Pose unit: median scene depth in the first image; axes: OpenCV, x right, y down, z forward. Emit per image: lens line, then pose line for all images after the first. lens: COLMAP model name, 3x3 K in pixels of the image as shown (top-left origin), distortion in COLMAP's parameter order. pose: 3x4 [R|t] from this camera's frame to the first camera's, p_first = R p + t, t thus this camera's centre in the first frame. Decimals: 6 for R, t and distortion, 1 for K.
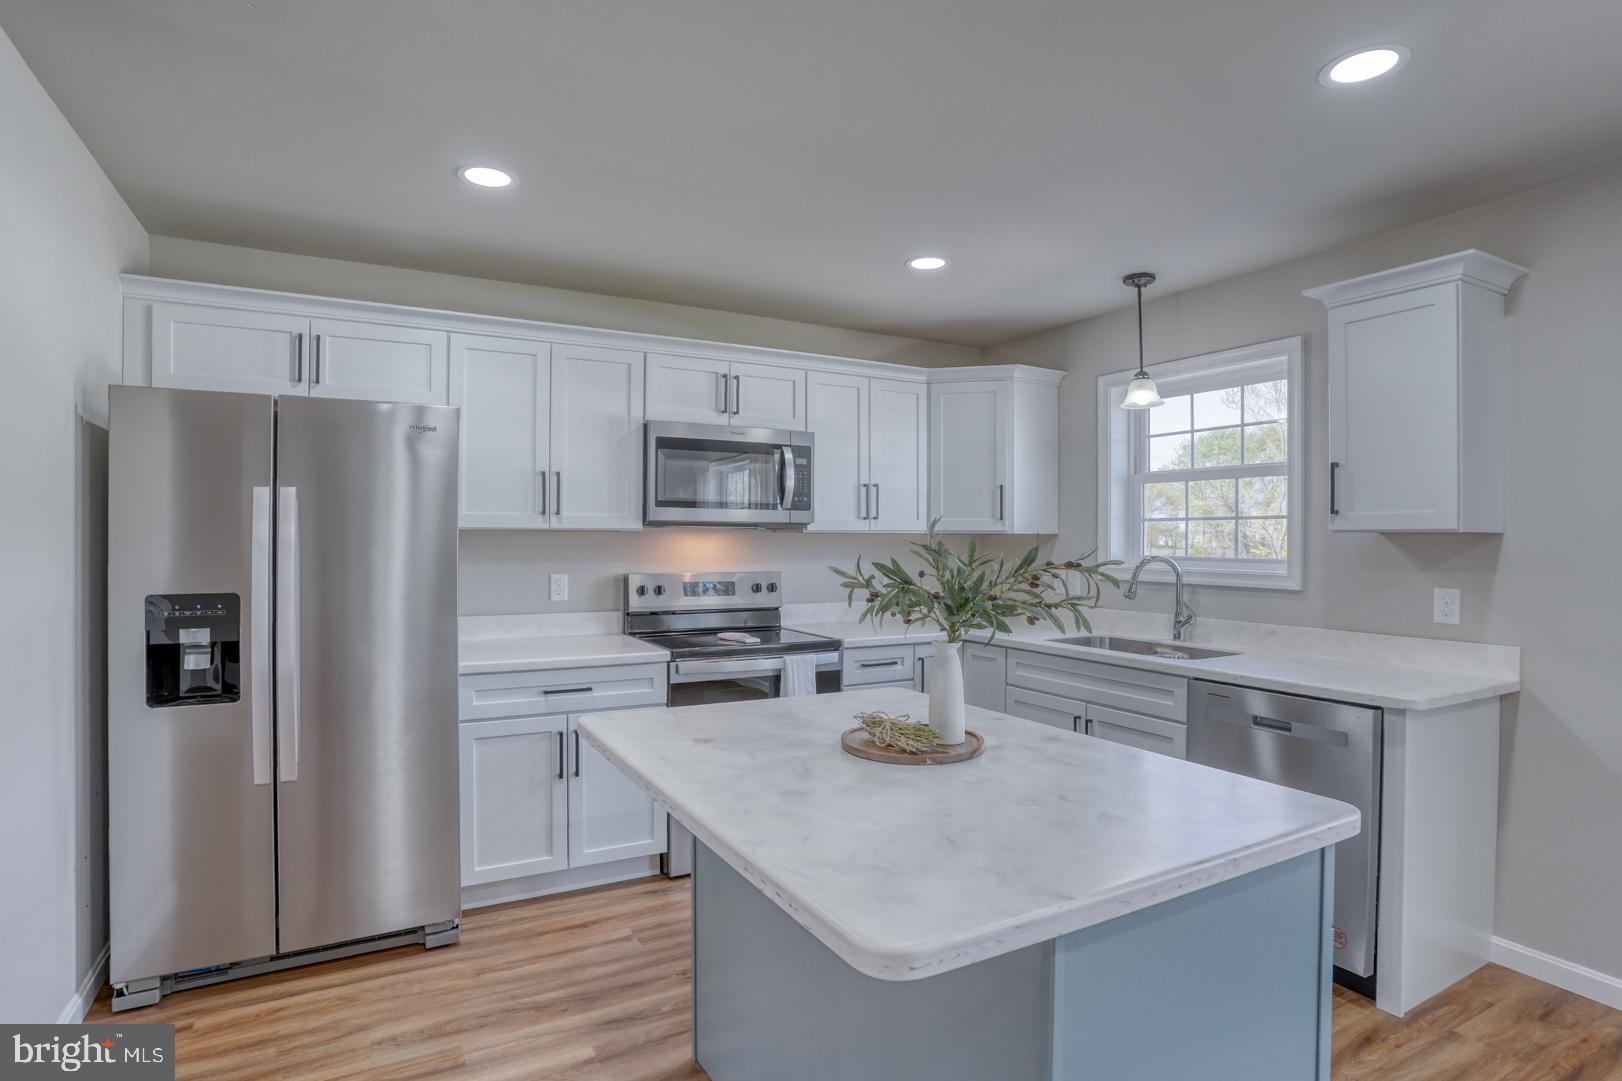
lens RADIAL K [[809.6, 0, 752.4], [0, 809.6, 542.6], [0, 0, 1]] dist [-0.056810, 0.013408]
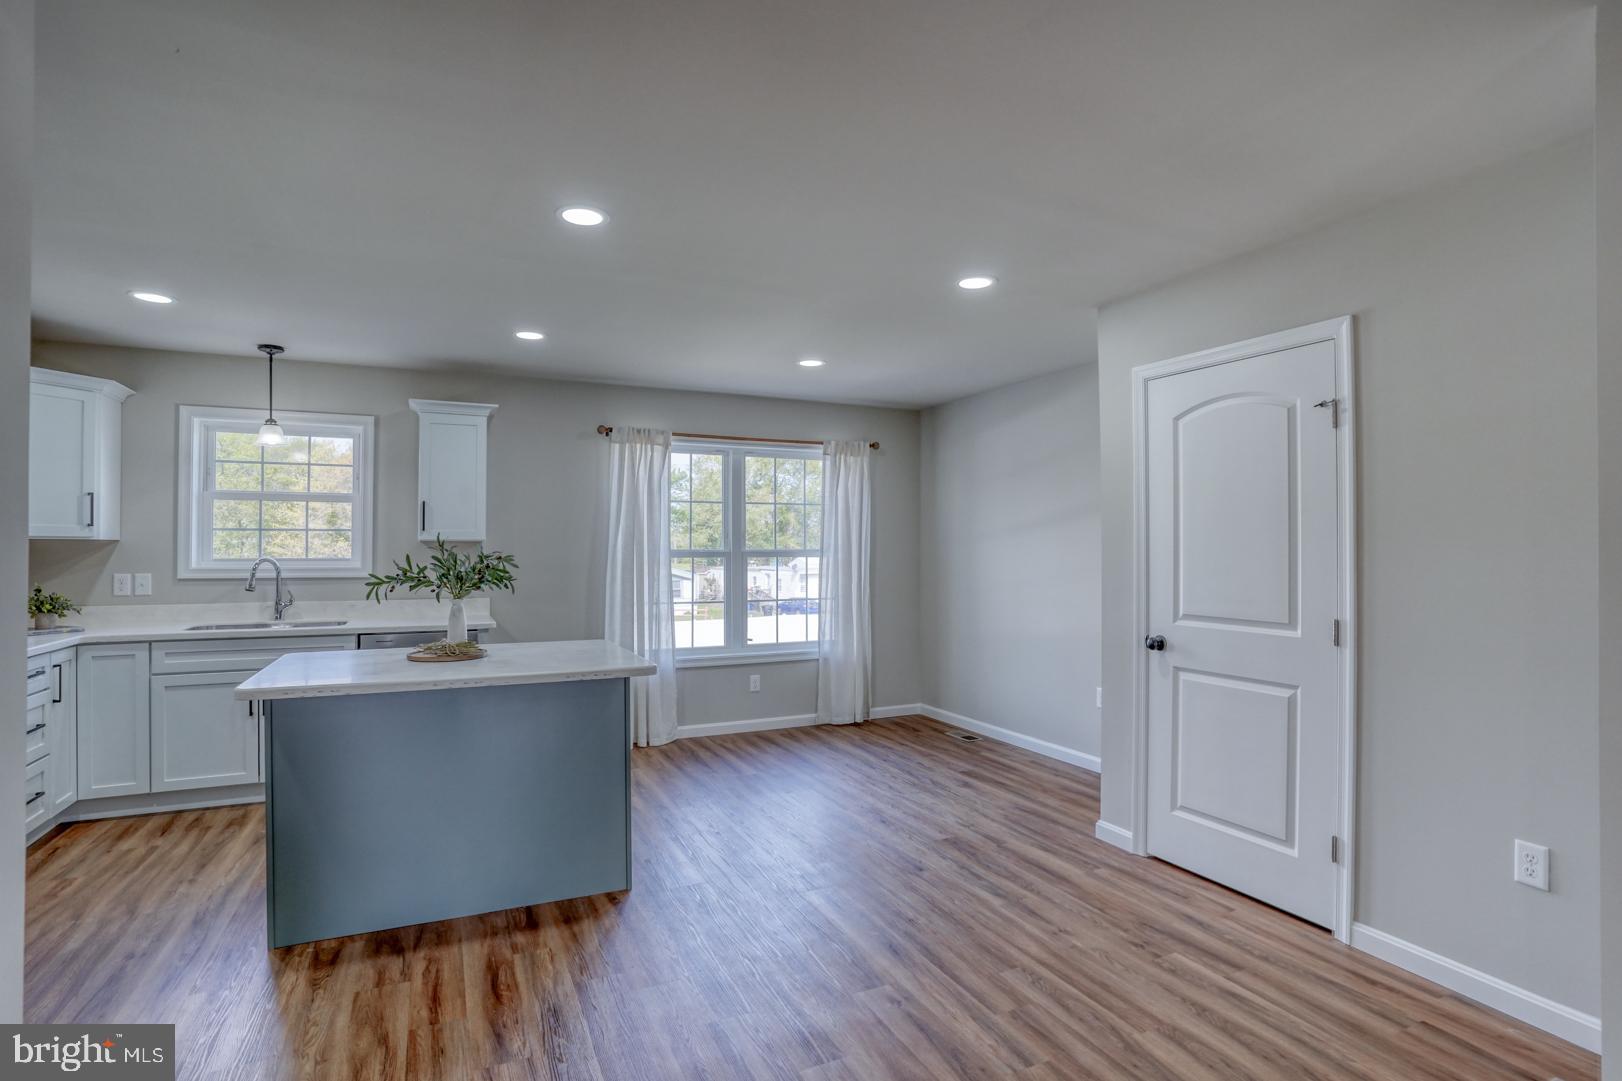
lens RADIAL K [[809.6, 0, 820.8], [0, 809.6, 536.8], [0, 0, 1]] dist [-0.056810, 0.013408]
pose [[0.052338, 0.008675, 0.998592, -0.837690], [0.005605, 0.999944, -0.008980, -0.001370], [-0.998614, 0.006067, 0.052287, 0.022433]]
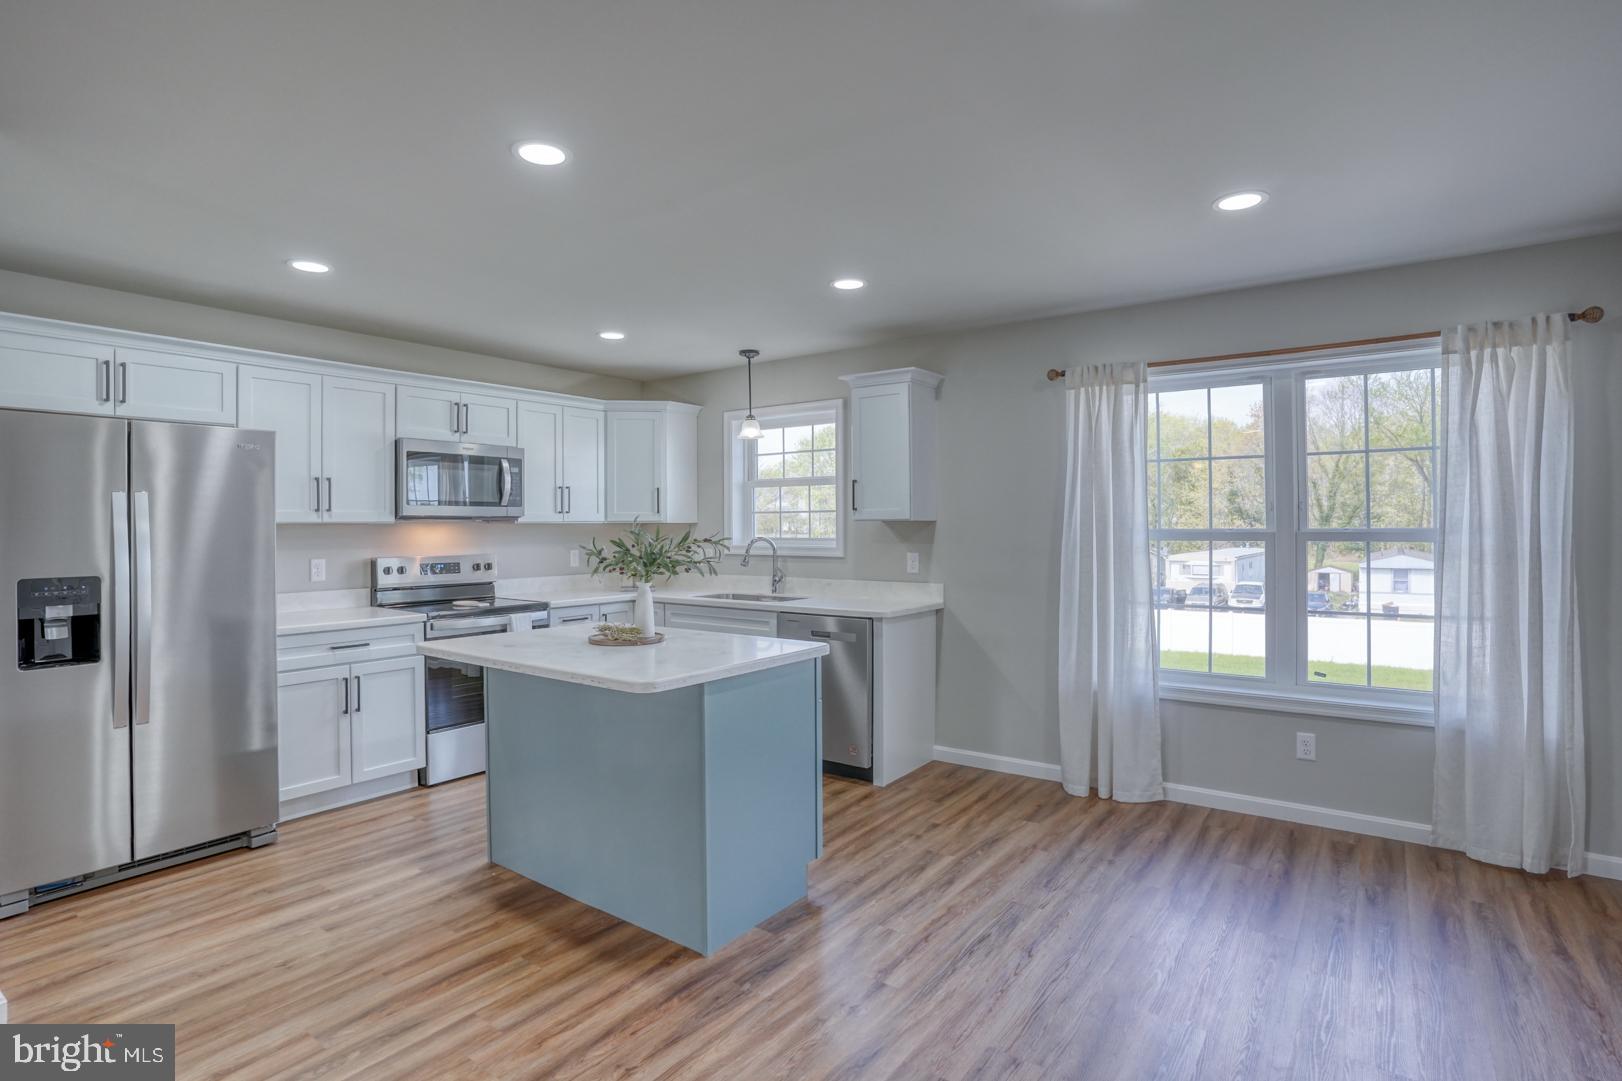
lens RADIAL K [[809.6, 0, 744.9], [0, 809.6, 520.2], [0, 0, 1]] dist [-0.056810, 0.013408]
pose [[0.910918, -0.006713, 0.412532, -0.166371], [0.012094, 0.999872, -0.010435, 0.000224], [-0.412409, 0.014495, 0.910883, -0.418586]]
